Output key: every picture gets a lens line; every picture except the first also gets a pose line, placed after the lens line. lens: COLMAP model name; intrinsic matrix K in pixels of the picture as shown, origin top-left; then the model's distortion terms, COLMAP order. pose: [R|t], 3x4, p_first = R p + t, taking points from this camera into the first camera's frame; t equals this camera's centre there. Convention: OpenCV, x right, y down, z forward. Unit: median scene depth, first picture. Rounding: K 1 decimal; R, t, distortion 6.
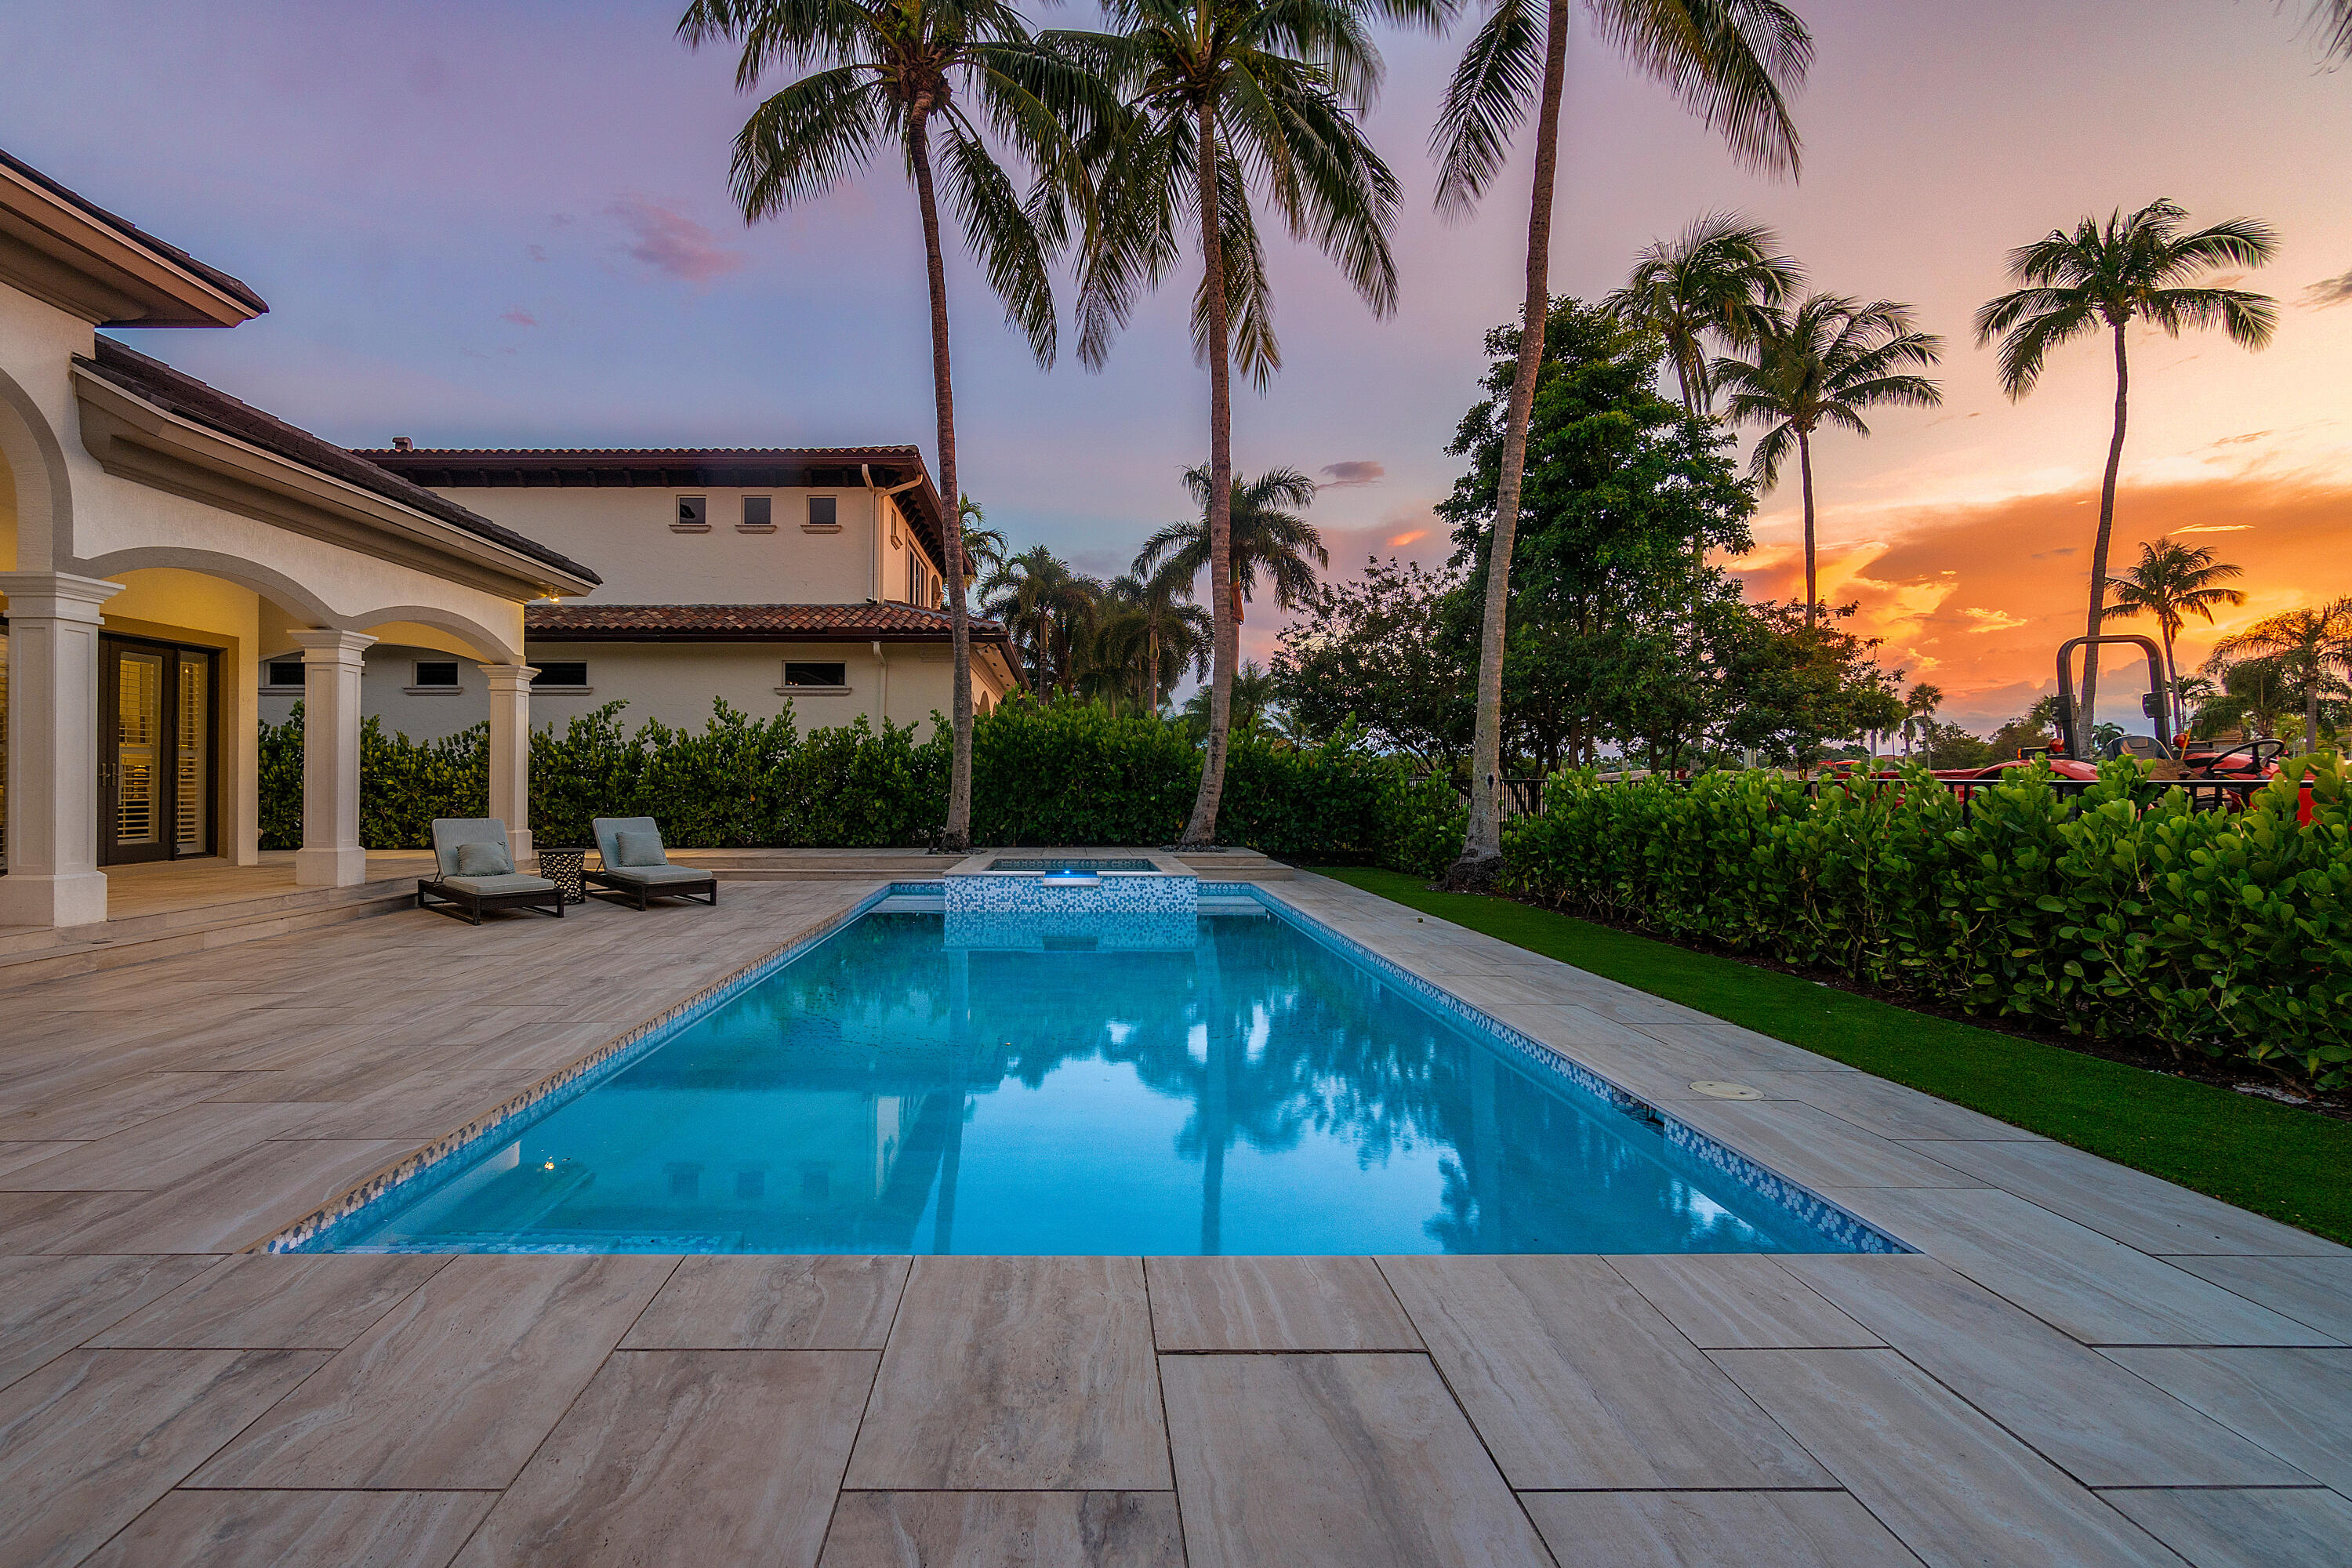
lens RADIAL K [[1097.6, 0, 1088.8], [0, 1097.6, 771.3], [0, 0, 1]] dist [-0.001659, -0.000614]
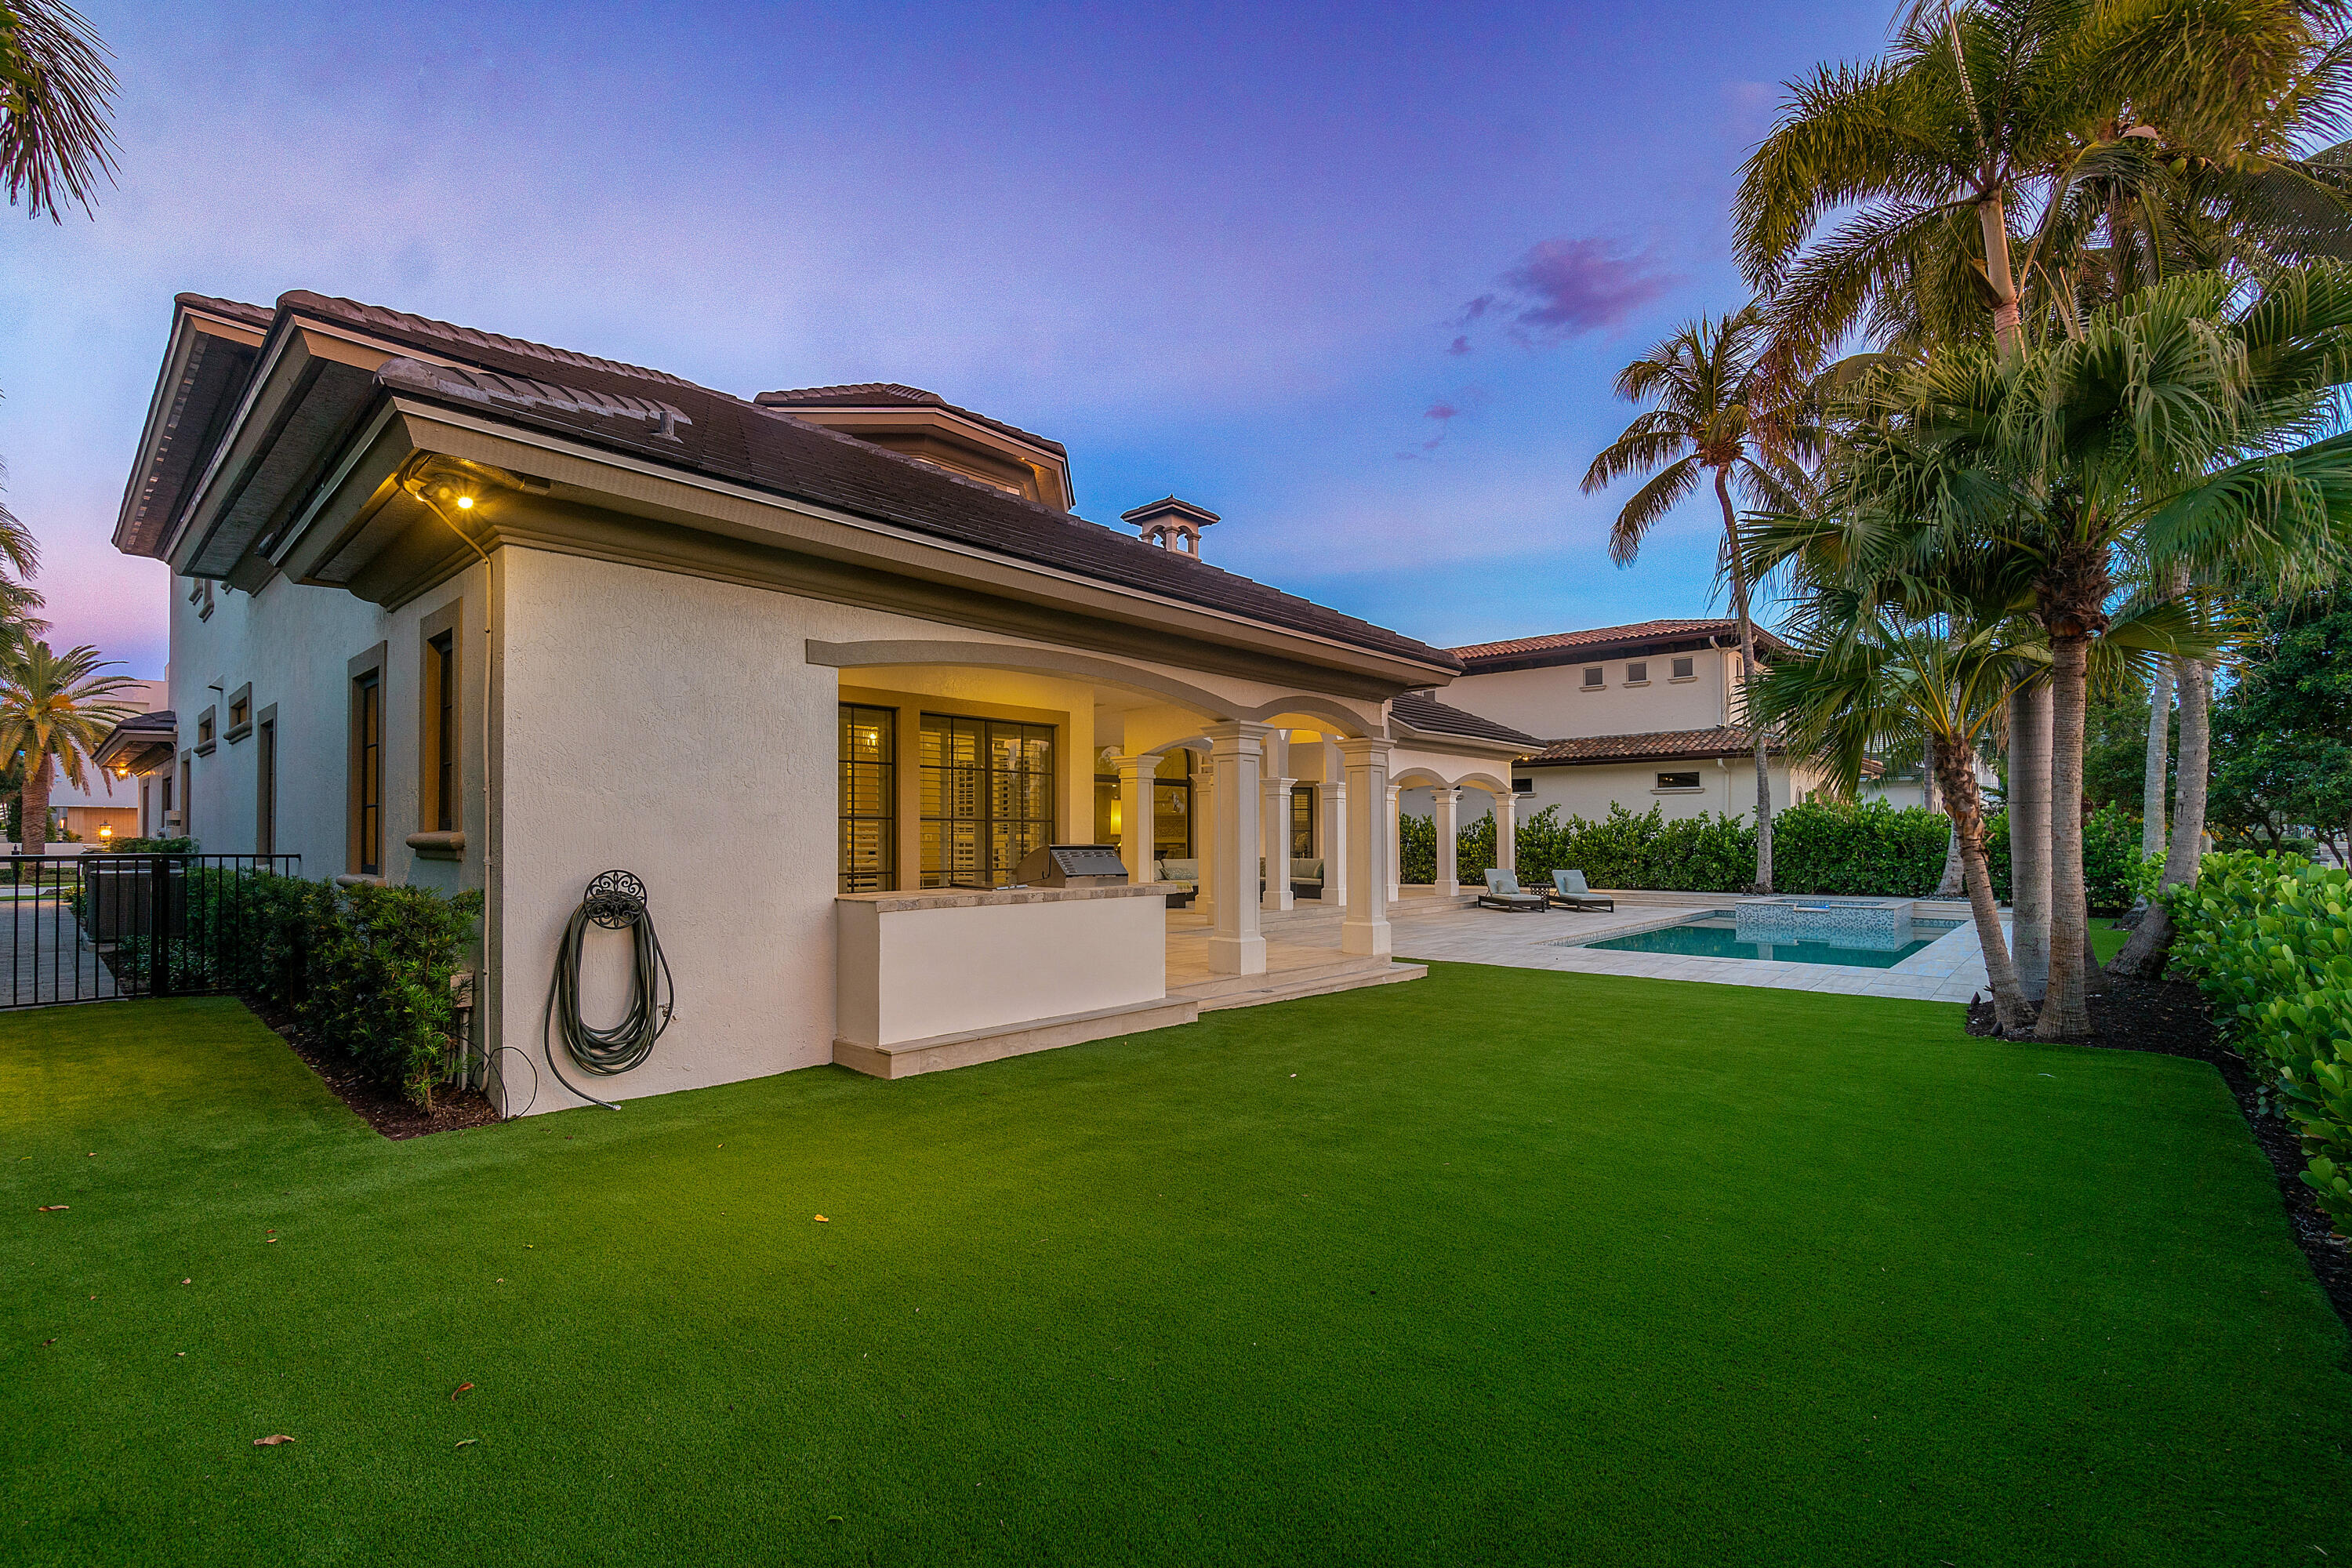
lens RADIAL K [[1026.6, 0, 1176.0], [0, 1026.6, 784.0], [0, 0, 1]] dist [-0.000038, -0.000043]
pose [[0.742798, -0.037733, -0.668452, 0.236950], [0.005132, 0.998702, -0.050673, -0.017944], [0.669496, 0.034210, 0.742027, -0.673361]]
